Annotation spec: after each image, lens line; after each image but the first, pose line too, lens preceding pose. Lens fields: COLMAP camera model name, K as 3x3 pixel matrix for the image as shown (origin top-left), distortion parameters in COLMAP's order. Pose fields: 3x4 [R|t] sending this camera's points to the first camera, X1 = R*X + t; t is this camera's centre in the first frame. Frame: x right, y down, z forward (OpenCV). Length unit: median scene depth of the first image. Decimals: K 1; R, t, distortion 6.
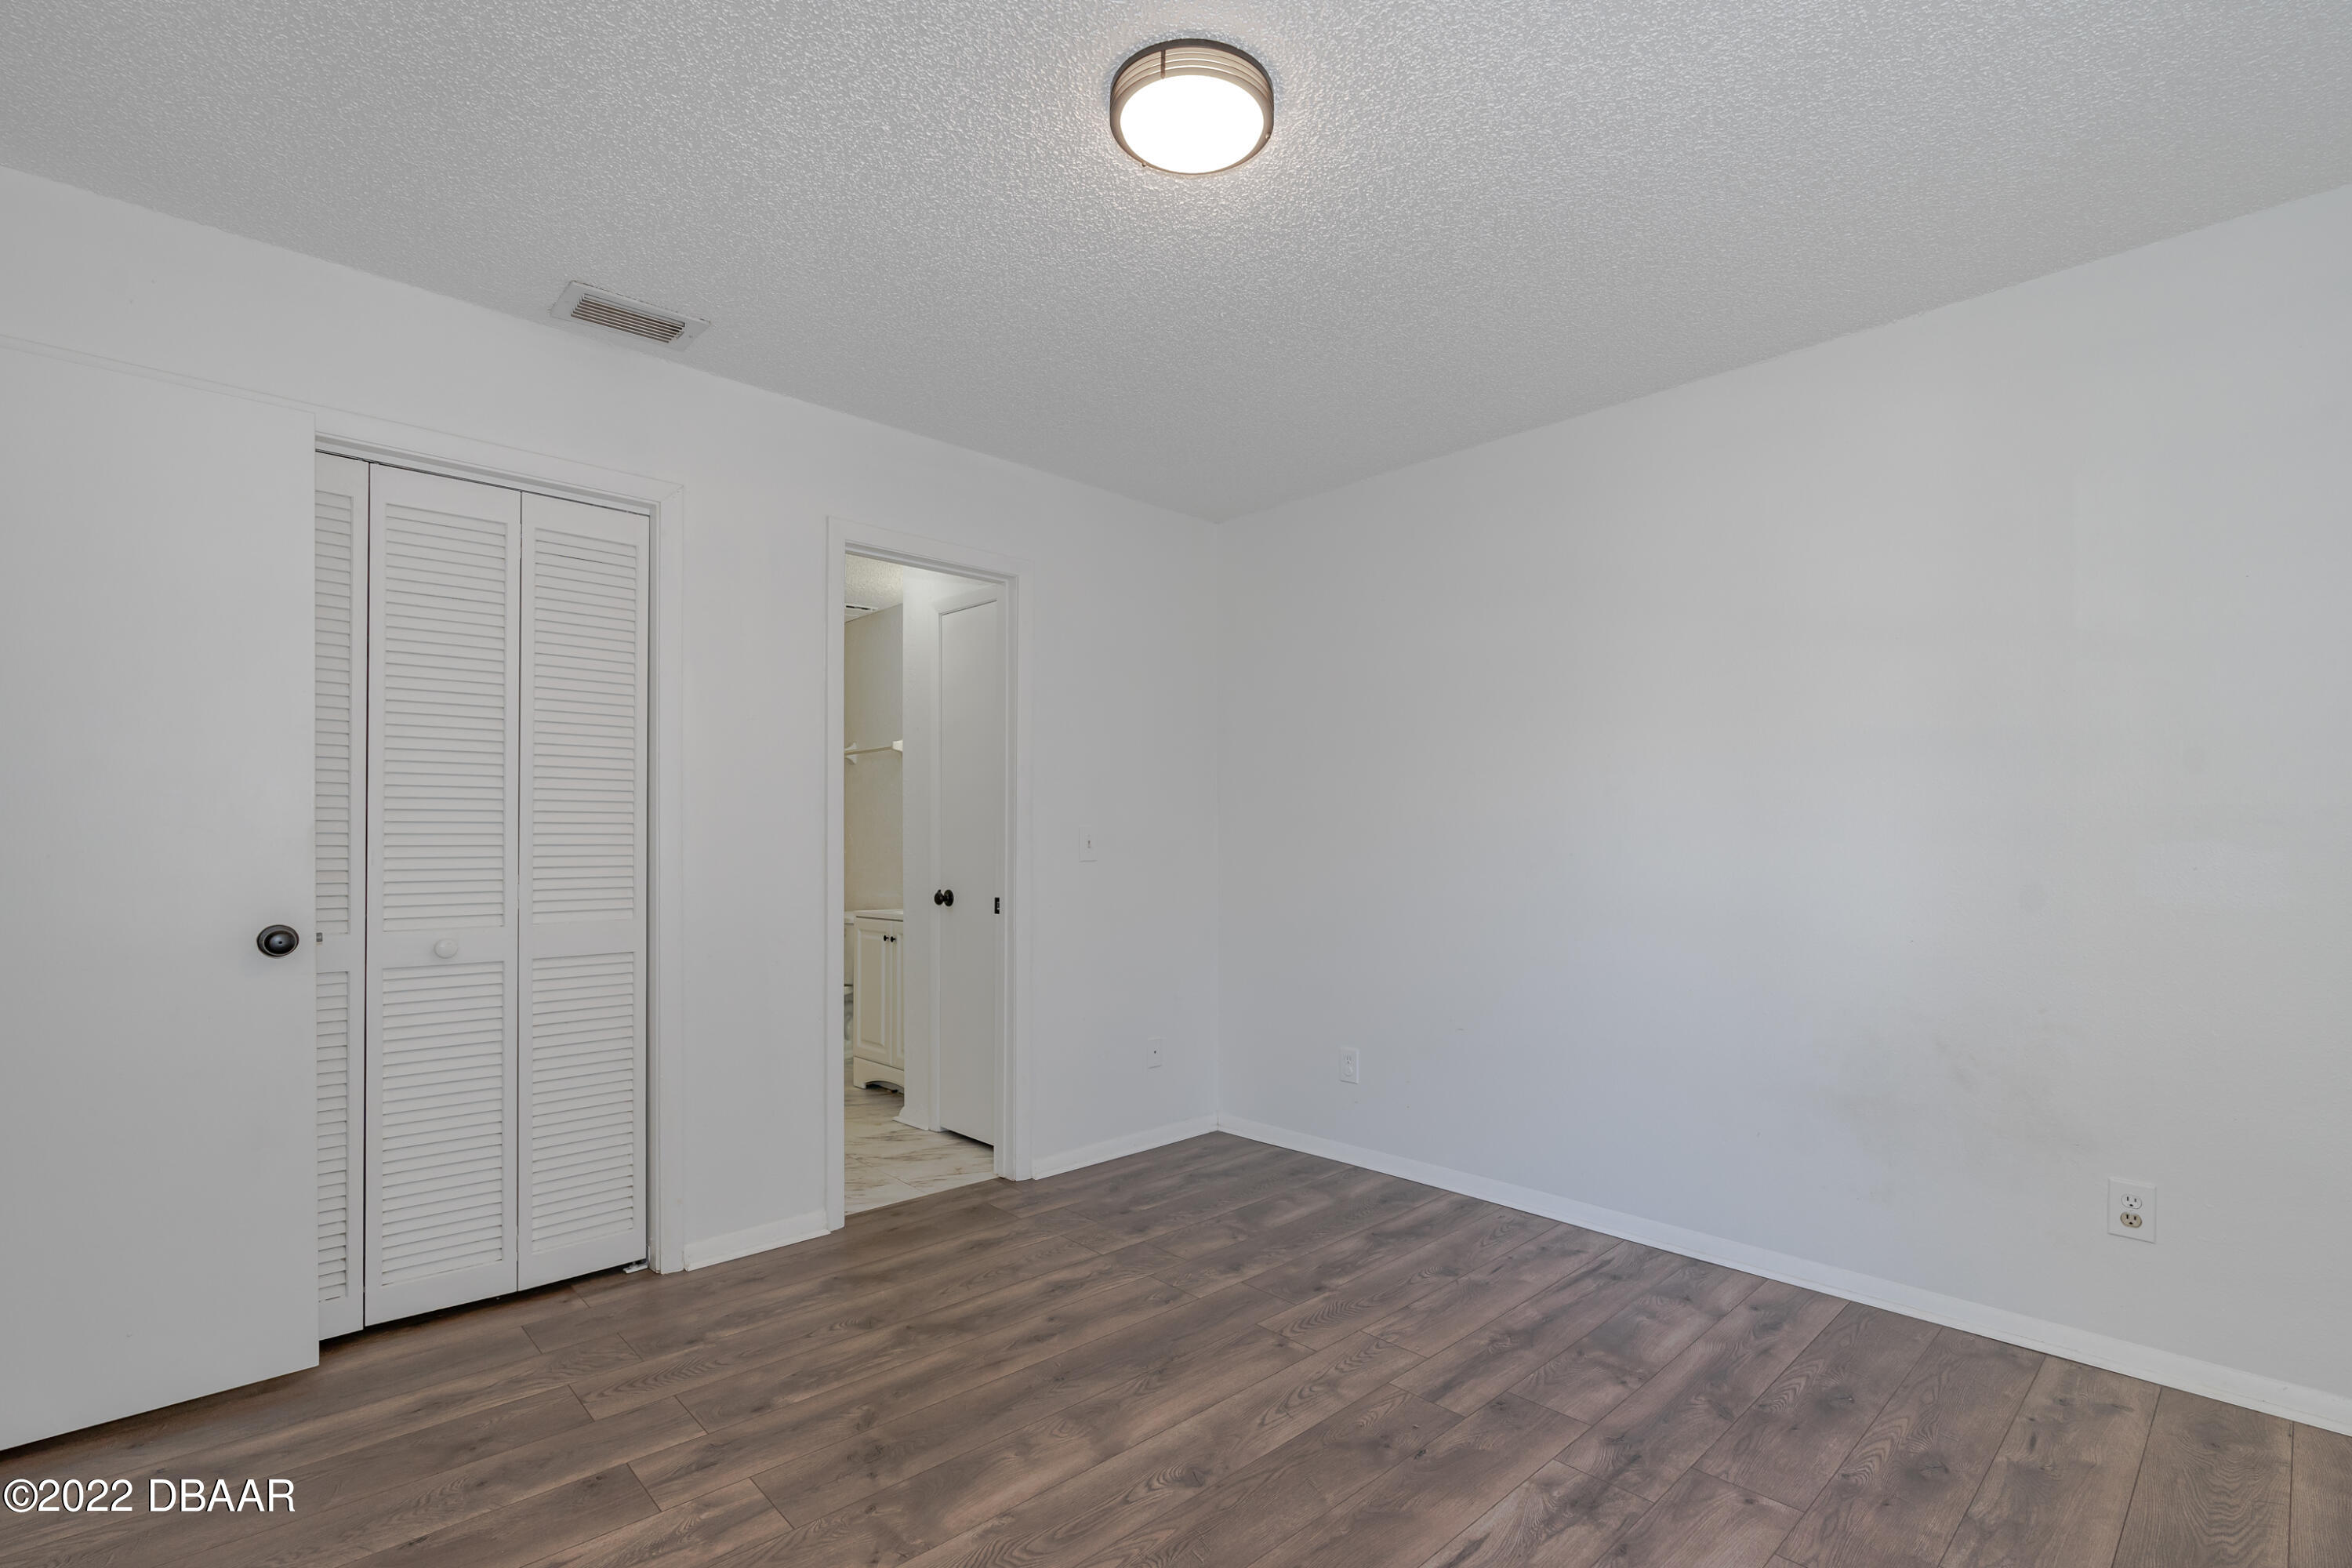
lens RADIAL K [[1047.7, 0, 1147.5], [0, 1047.7, 832.9], [0, 0, 1]] dist [-0.001183, 0.000462]
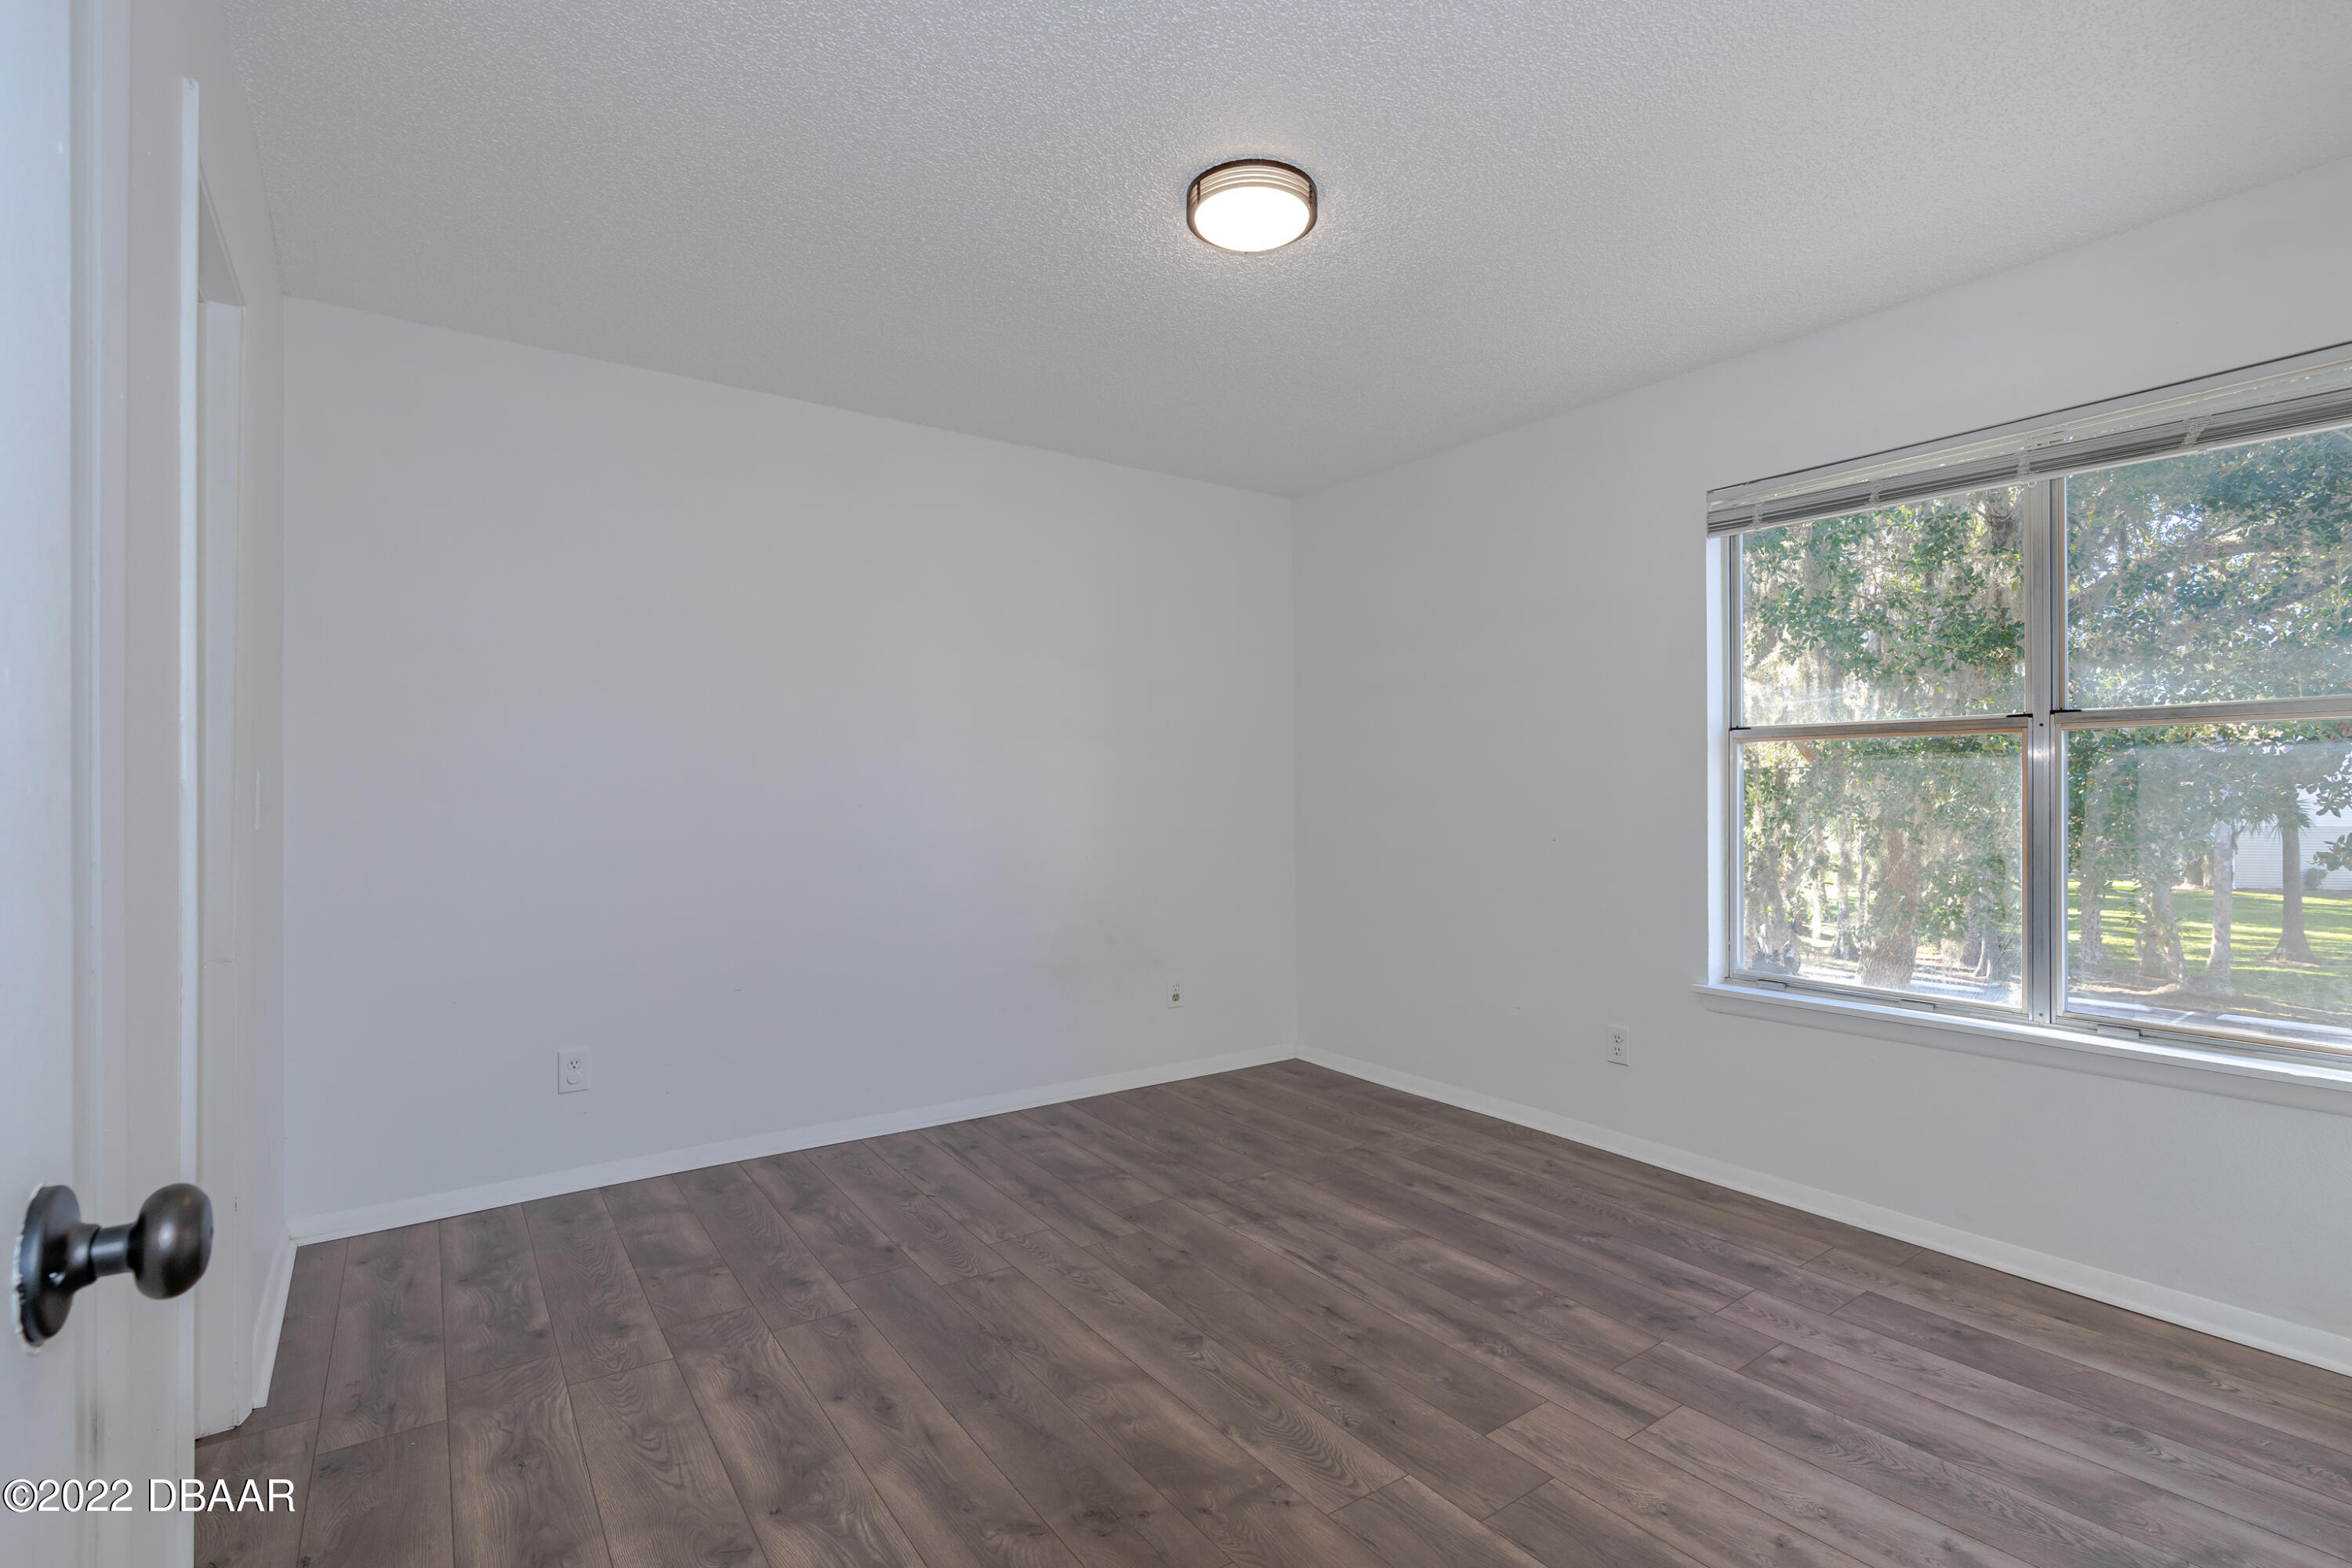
lens RADIAL K [[1122.7, 0, 1177.5], [0, 1122.7, 792.5], [0, 0, 1]] dist [0.001851, 0.000734]
pose [[0.127894, 0.003512, 0.991782, -0.901798], [-0.010218, 0.999945, -0.002223, 0.009559], [-0.991735, -0.009850, 0.127923, 0.648879]]
